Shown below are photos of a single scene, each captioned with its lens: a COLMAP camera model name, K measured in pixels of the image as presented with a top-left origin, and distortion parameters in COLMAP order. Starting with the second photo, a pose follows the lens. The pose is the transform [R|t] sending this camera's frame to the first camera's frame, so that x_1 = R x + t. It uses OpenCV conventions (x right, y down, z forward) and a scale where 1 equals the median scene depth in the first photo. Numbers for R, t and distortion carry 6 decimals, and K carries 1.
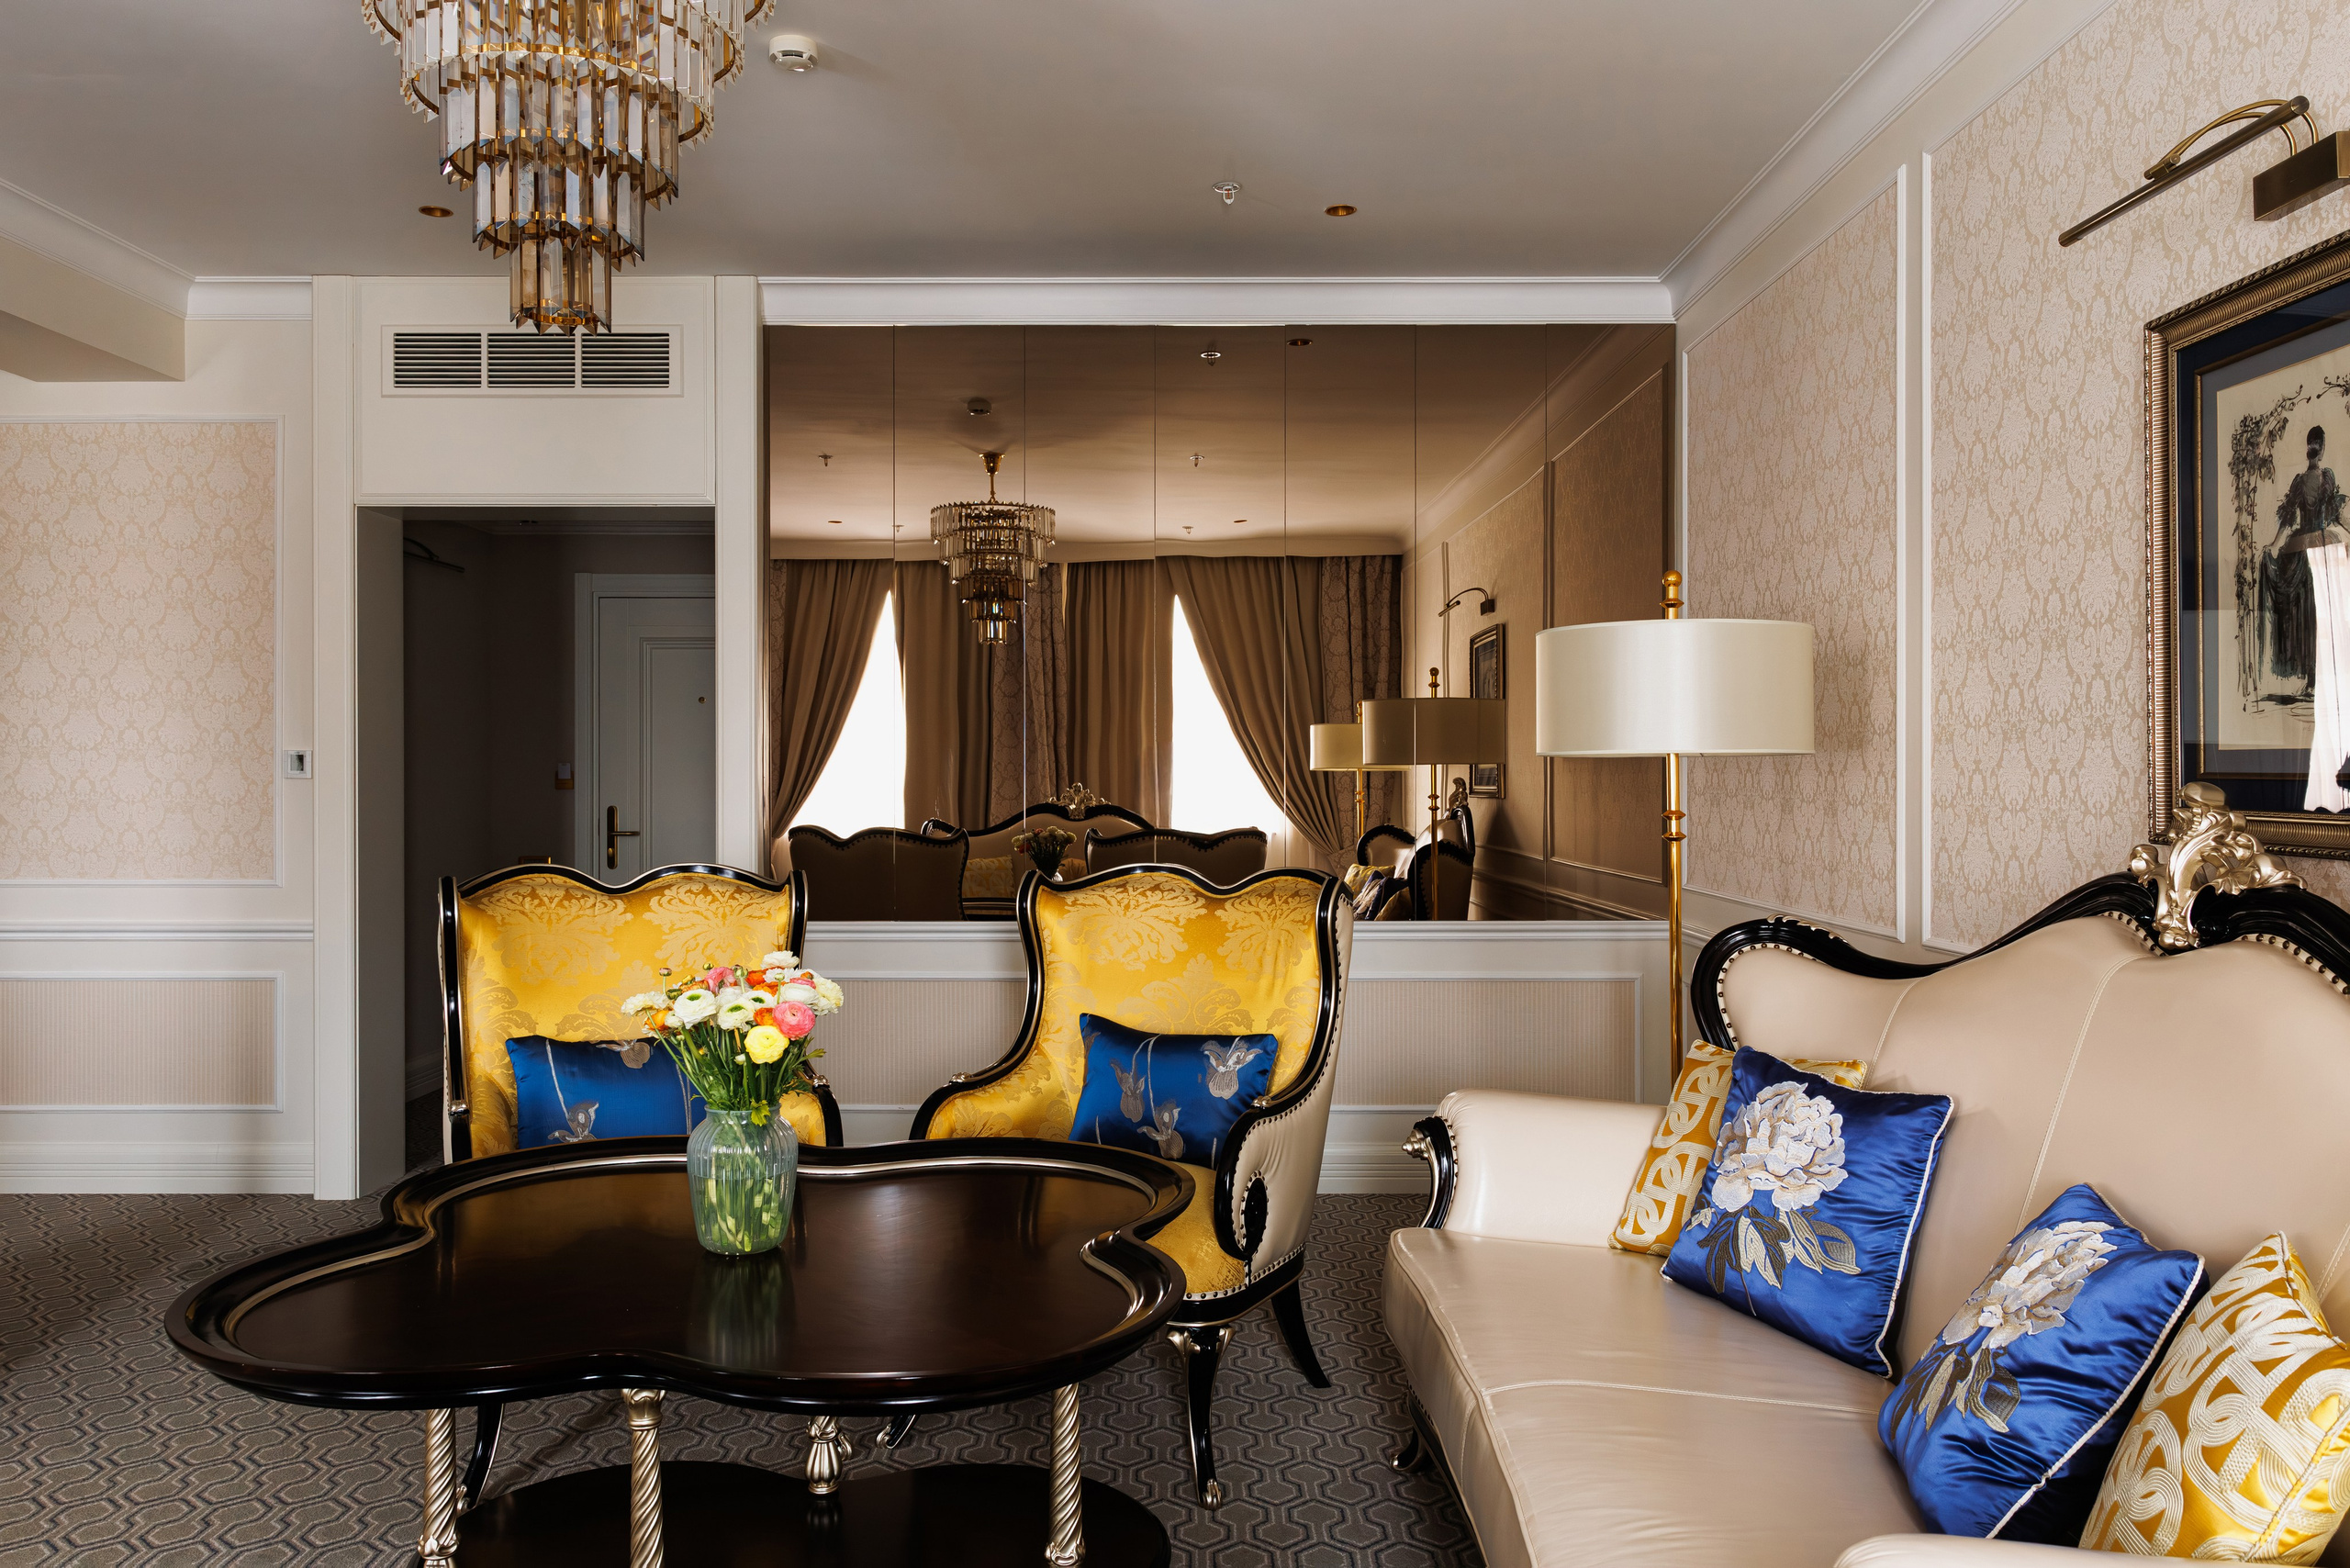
lens RADIAL K [[1783.2, 0, 1171.6], [0, 1783.2, 776.9], [0, 0, 1]] dist [0.008134, -0.008948]
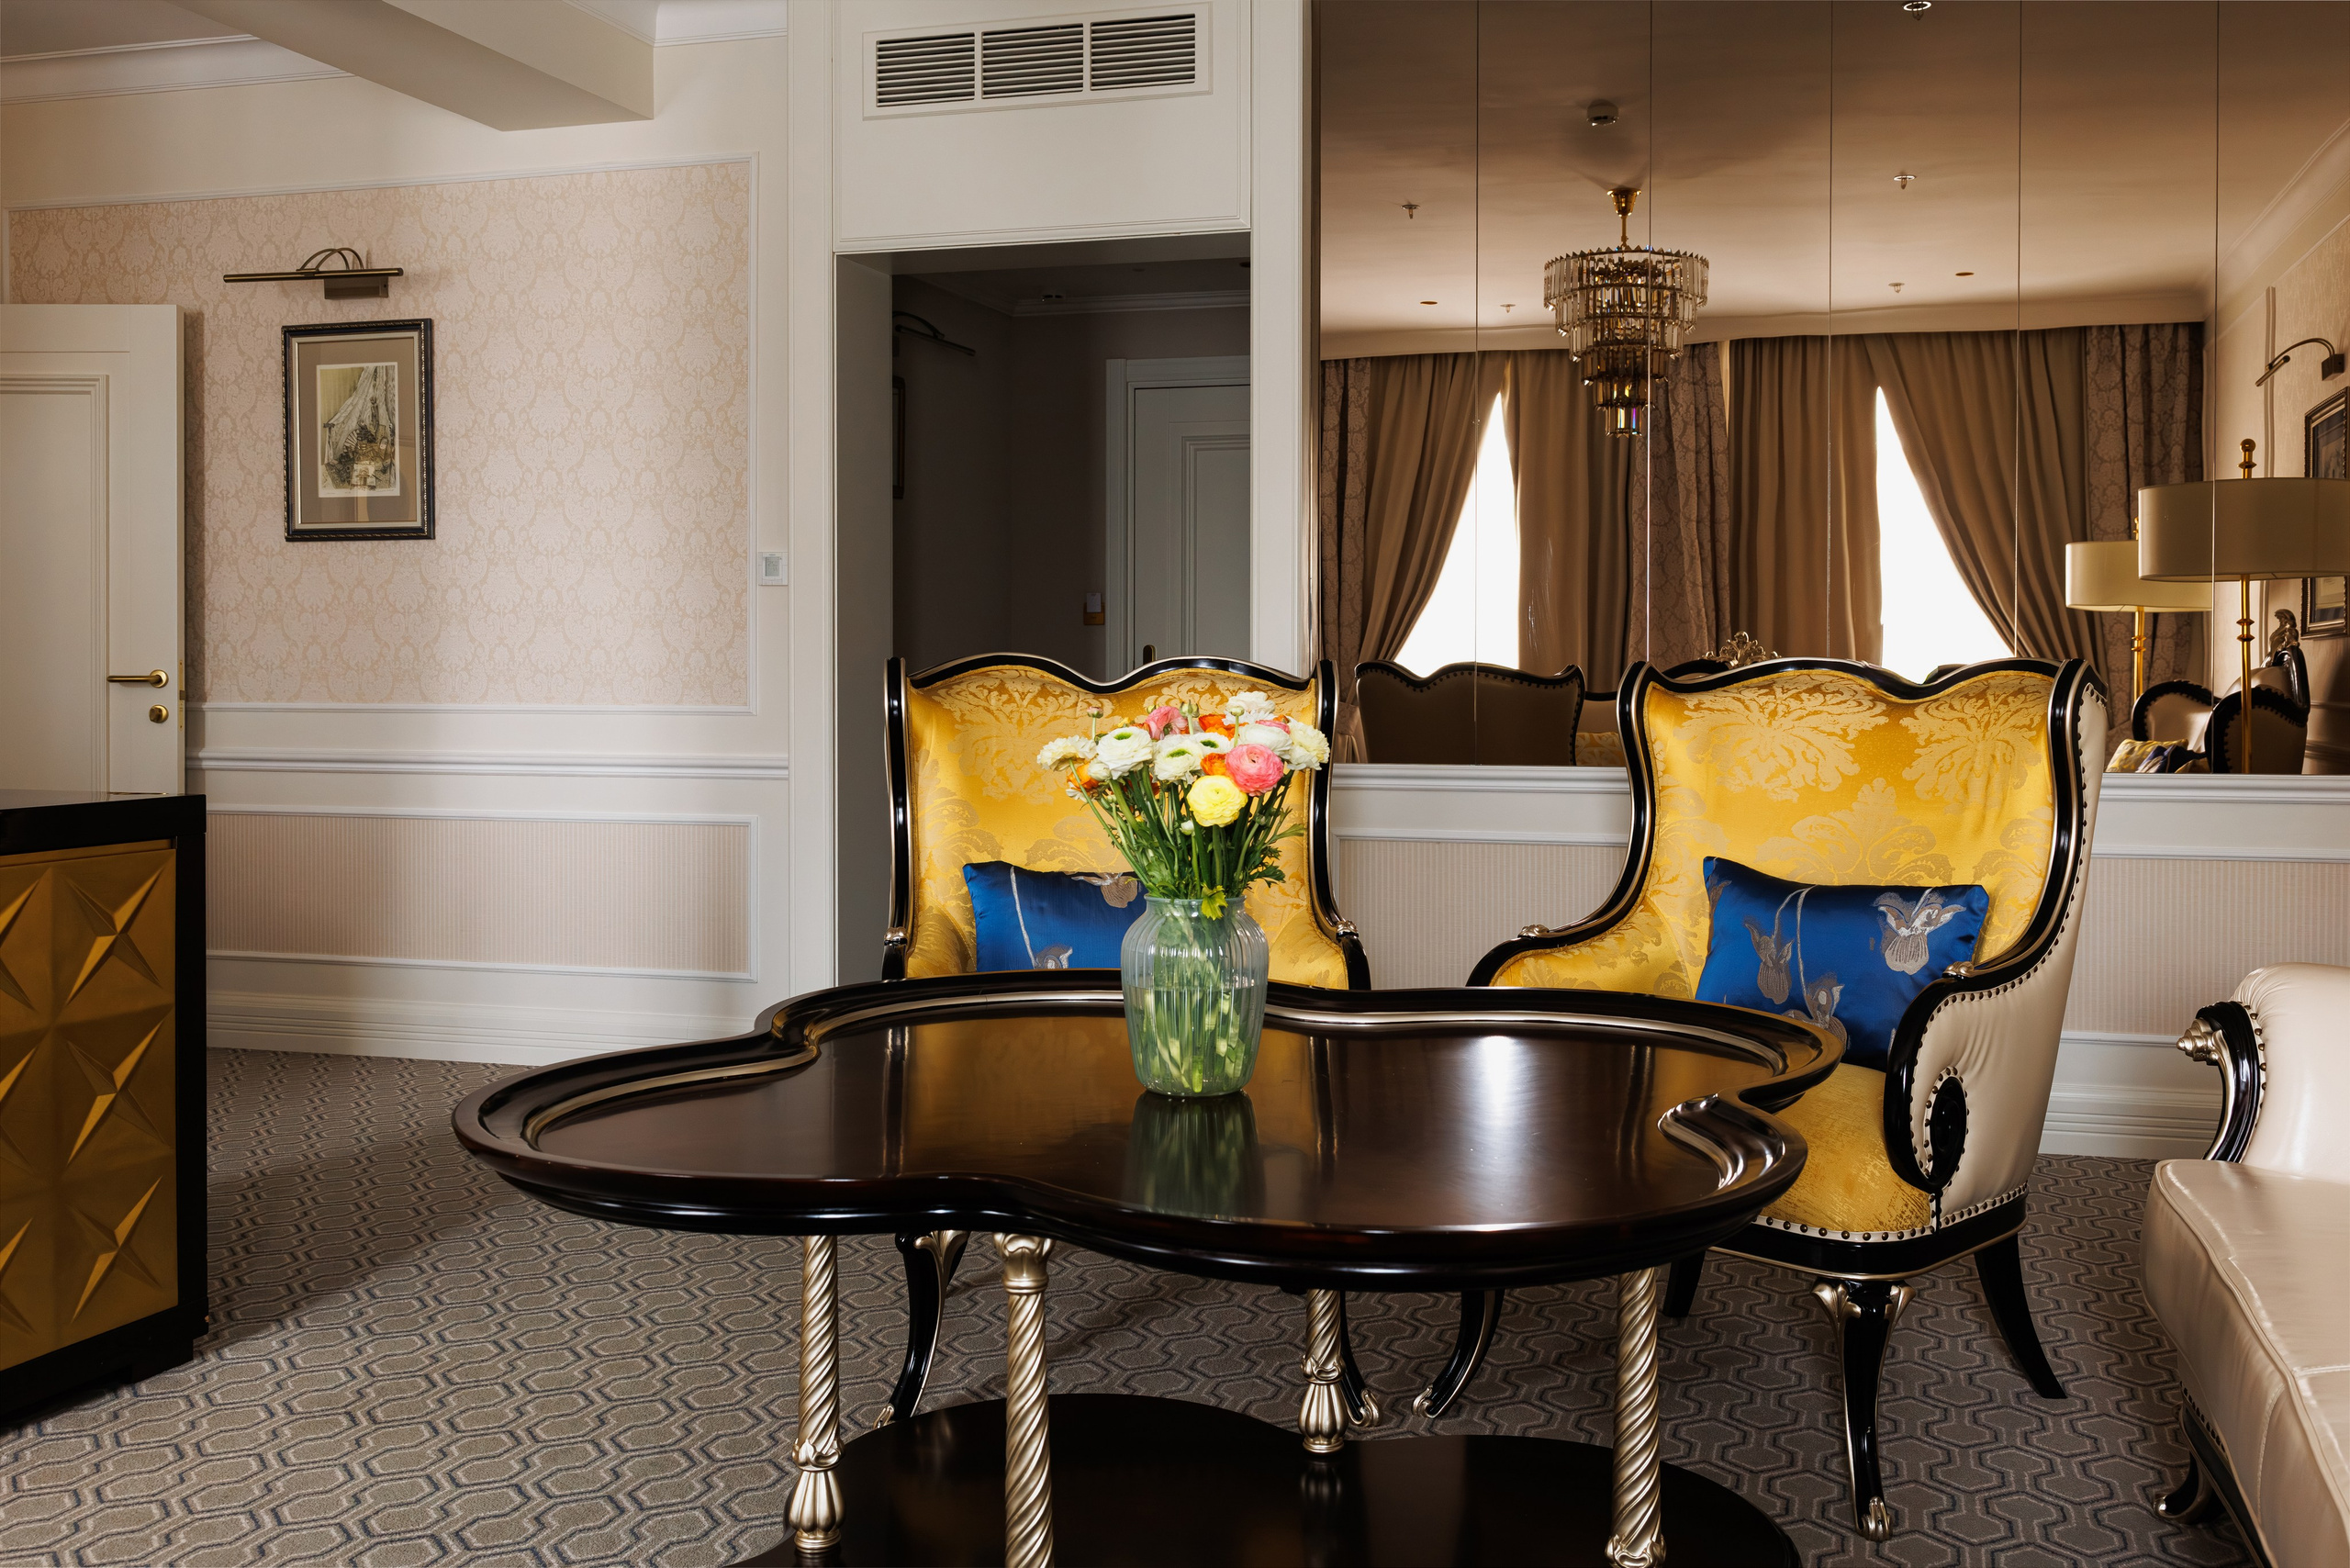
lens RADIAL K [[2216.7, 0, 1254.1], [0, 2216.7, 700.6], [0, 0, 1]] dist [0.002227, -0.003652]
pose [[0.961408, 0.005537, -0.275069, 0.021527], [-0.002347, 0.999926, 0.011925, 0.062489], [0.275115, -0.010819, 0.961350, 0.090771]]
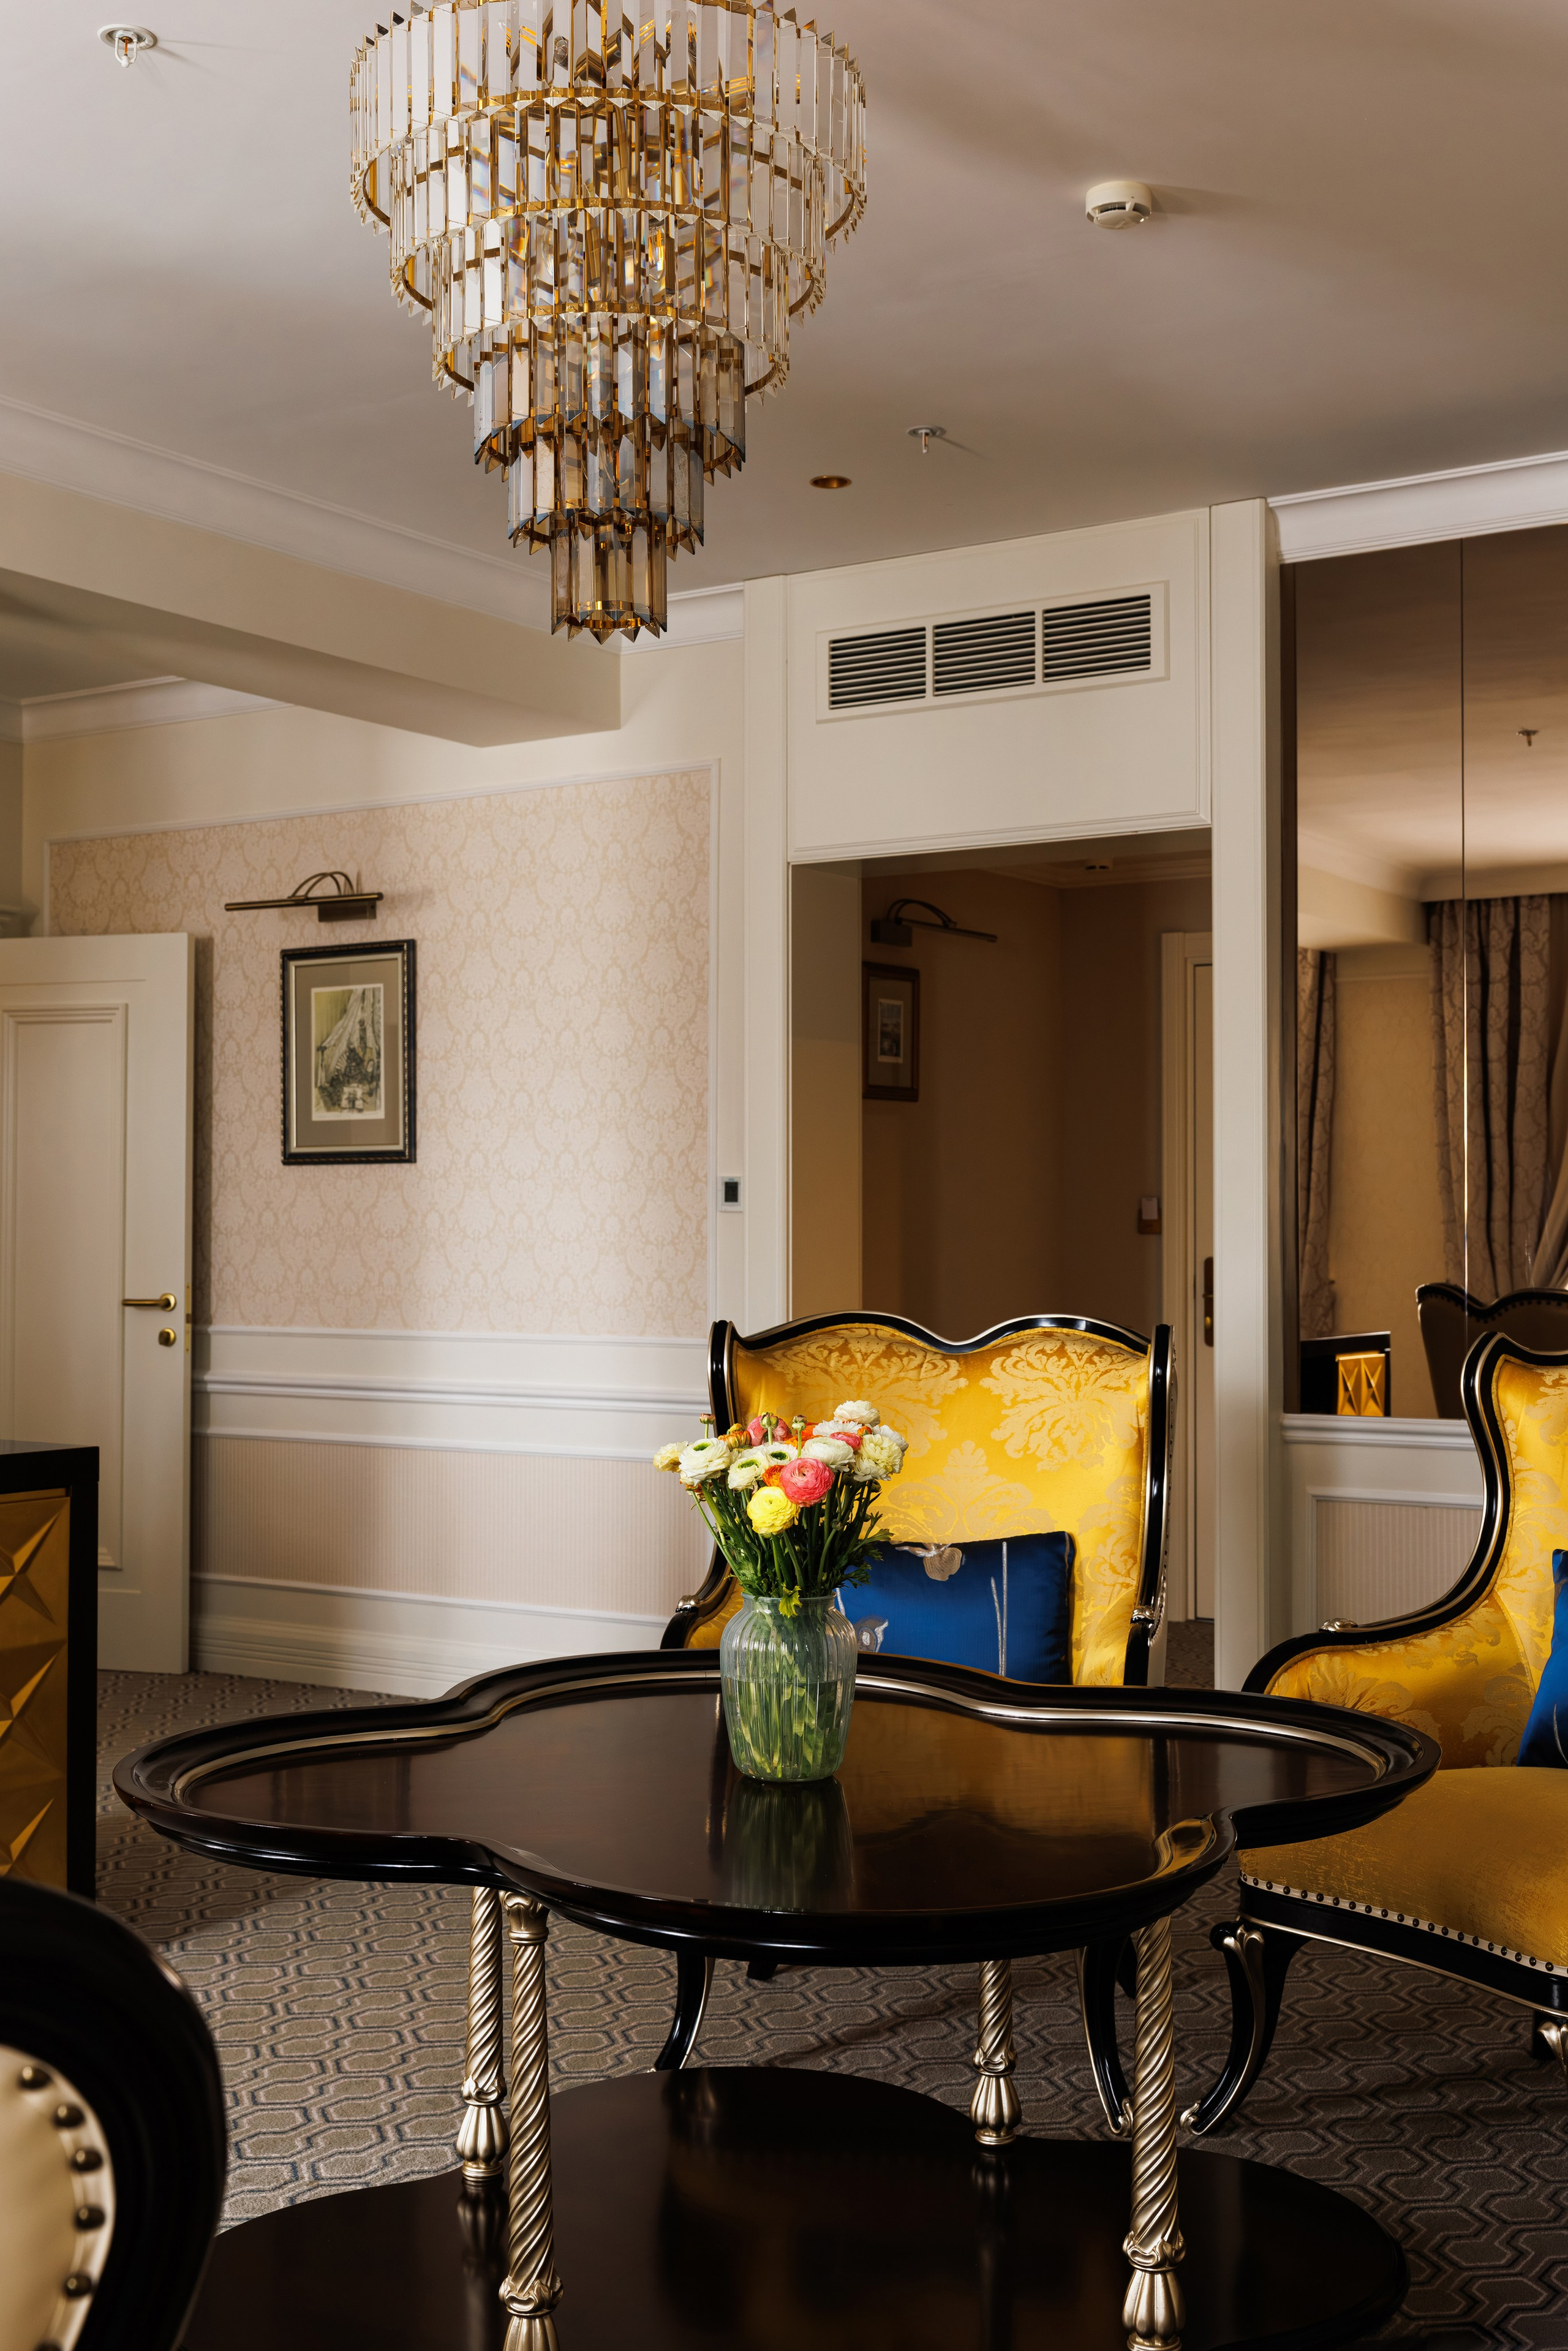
lens RADIAL K [[2704.9, 0, 741.4], [0, 2704.9, 1169.0], [0, 0, 1]] dist [-0.006091, 0.013375]
pose [[0.833192, -0.013266, -0.552825, 0.267915], [-0.001375, 0.999659, -0.026061, 0.019675], [0.552982, 0.022473, 0.832890, -0.001892]]
